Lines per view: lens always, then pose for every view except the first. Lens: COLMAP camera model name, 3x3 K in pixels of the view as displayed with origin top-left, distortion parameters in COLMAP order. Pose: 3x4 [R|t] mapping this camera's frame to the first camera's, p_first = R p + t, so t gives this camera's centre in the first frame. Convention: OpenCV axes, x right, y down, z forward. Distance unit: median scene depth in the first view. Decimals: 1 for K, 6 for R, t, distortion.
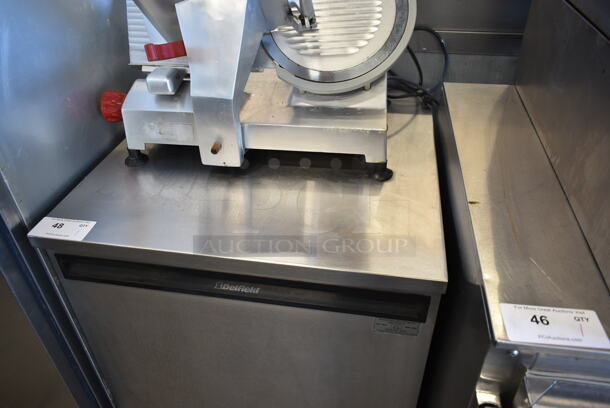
lens RADIAL K [[466.3, 0, 305.0], [0, 466.3, 204.0], [0, 0, 1]] dist [-0.005333, -0.001034]
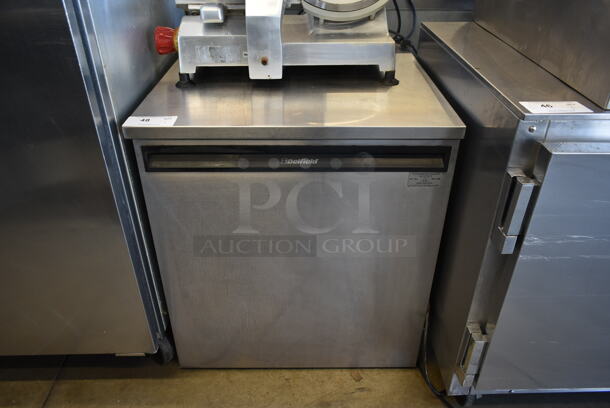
lens RADIAL K [[466.3, 0, 305.0], [0, 466.3, 204.0], [0, 0, 1]] dist [-0.005333, -0.001034]
pose [[0.983399, -0.076095, 0.164731, -0.308719], [0.087419, 0.994202, -0.062607, 0.333849], [-0.159012, 0.075968, 0.984350, -0.197002]]
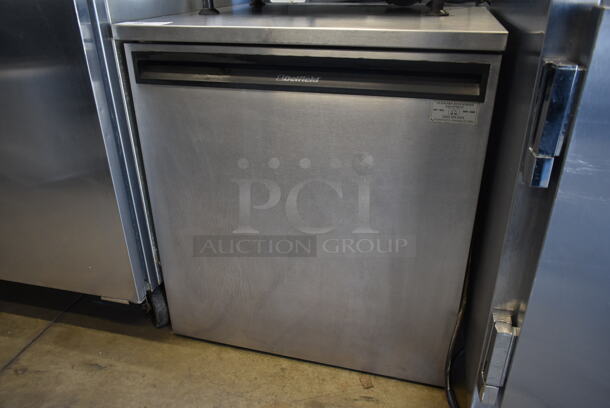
lens RADIAL K [[466.3, 0, 305.0], [0, 466.3, 204.0], [0, 0, 1]] dist [-0.005333, -0.001034]
pose [[0.995272, 0.052937, -0.081428, -0.026888], [-0.066118, 0.983431, -0.168795, 0.564281], [0.071144, 0.173380, 0.982282, 0.023360]]
